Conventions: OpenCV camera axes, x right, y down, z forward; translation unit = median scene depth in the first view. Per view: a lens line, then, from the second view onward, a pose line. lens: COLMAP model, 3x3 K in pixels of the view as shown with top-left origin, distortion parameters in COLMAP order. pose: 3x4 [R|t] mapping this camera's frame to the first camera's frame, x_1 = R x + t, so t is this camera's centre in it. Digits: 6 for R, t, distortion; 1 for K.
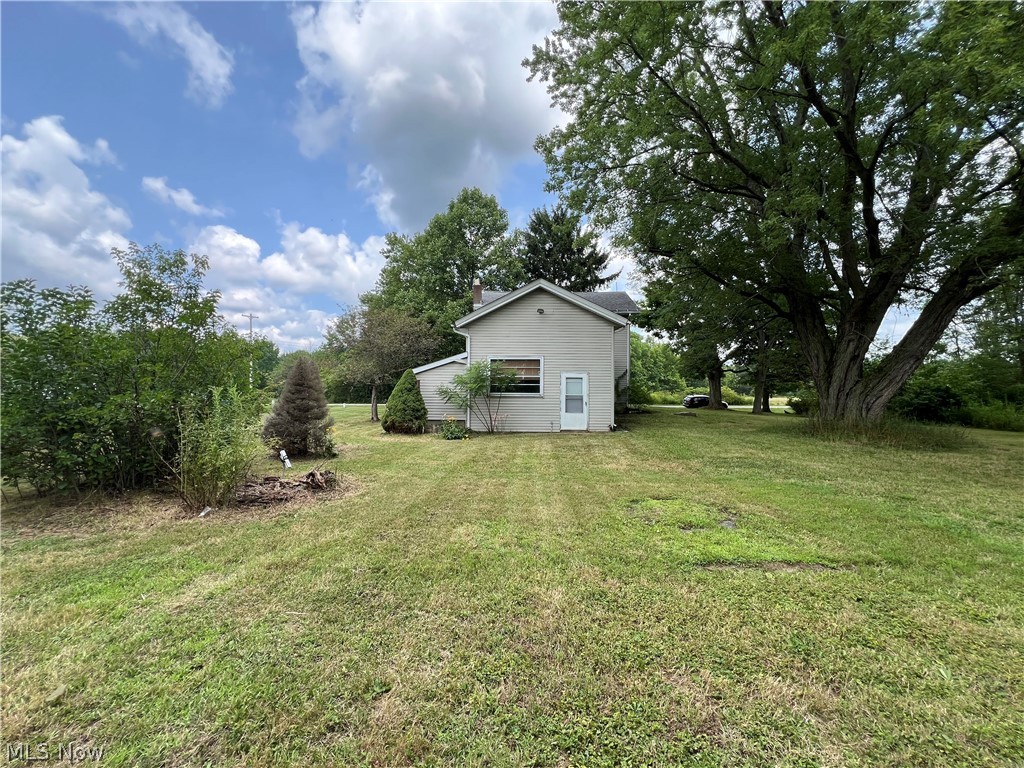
lens RADIAL K [[407.7, 0, 511.9], [0, 407.7, 384.3], [0, 0, 1]] dist [-0.001917, 0.001018]
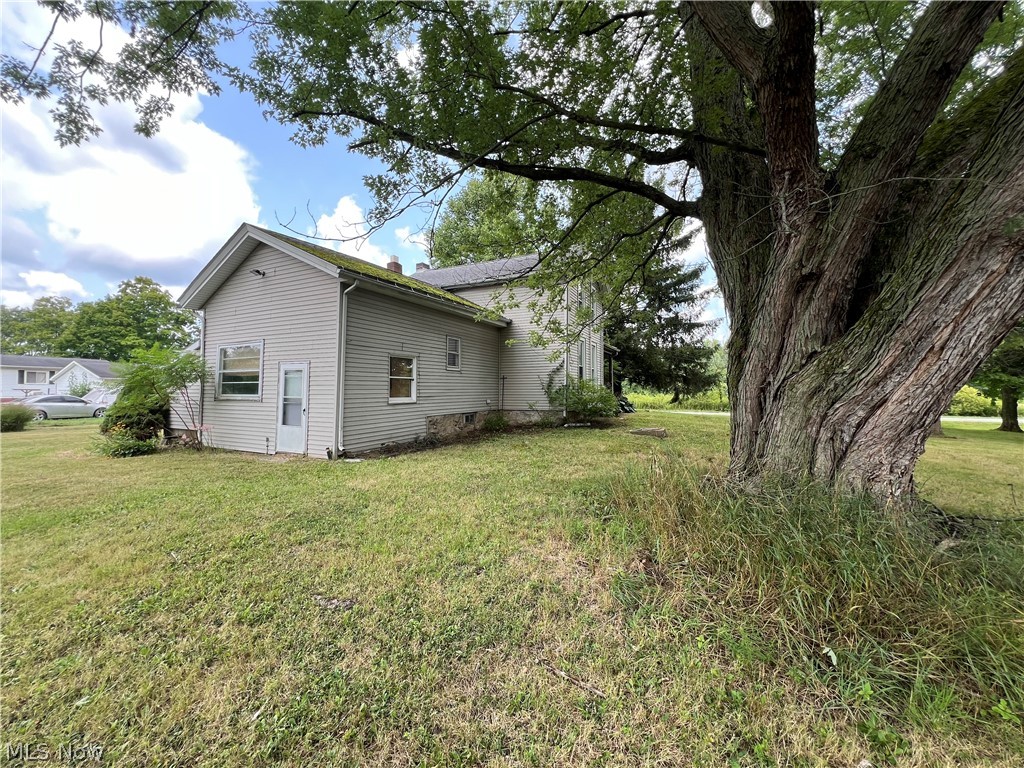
lens RADIAL K [[407.7, 0, 512.6], [0, 407.7, 386.4], [0, 0, 1]] dist [-0.001917, 0.001018]
pose [[0.895089, -0.010798, -0.445756, 0.744048], [0.009064, 0.999941, -0.006022, 0.015483], [0.445794, 0.001350, 0.895134, 0.586235]]
